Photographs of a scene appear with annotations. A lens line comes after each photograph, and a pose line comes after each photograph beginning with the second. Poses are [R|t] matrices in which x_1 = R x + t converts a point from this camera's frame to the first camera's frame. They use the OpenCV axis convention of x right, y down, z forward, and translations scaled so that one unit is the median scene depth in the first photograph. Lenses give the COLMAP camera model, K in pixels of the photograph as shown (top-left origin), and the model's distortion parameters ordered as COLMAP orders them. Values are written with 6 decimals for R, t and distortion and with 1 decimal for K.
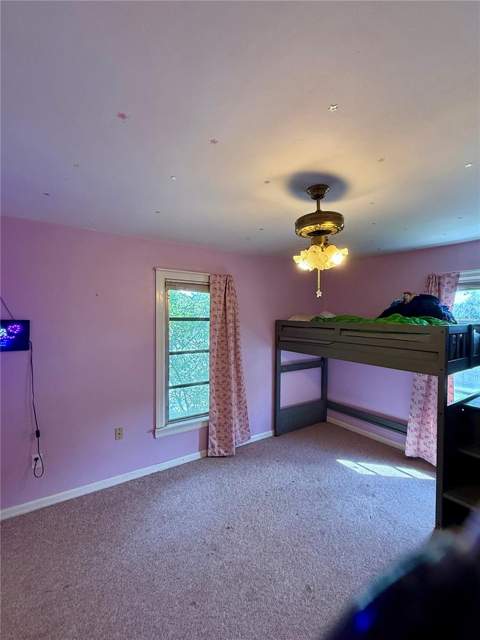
lens RADIAL K [[279.1, 0, 240.0], [0, 279.1, 321.8], [0, 0, 1]] dist [0.000184, 0.000009]
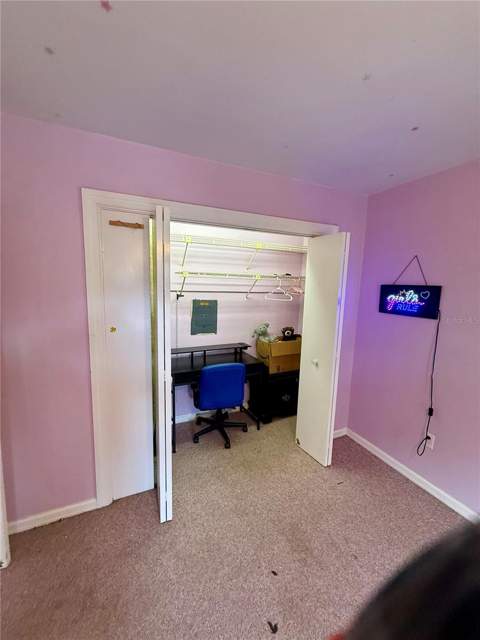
lens RADIAL K [[255.5, 0, 240.3], [0, 255.5, 316.2], [0, 0, 1]] dist [-0.000723, 0.000200]
pose [[-0.174948, 0.116965, -0.977605, 0.167054], [-0.045838, 0.990874, 0.126756, 0.015963], [0.983510, 0.066987, -0.167990, 0.524639]]
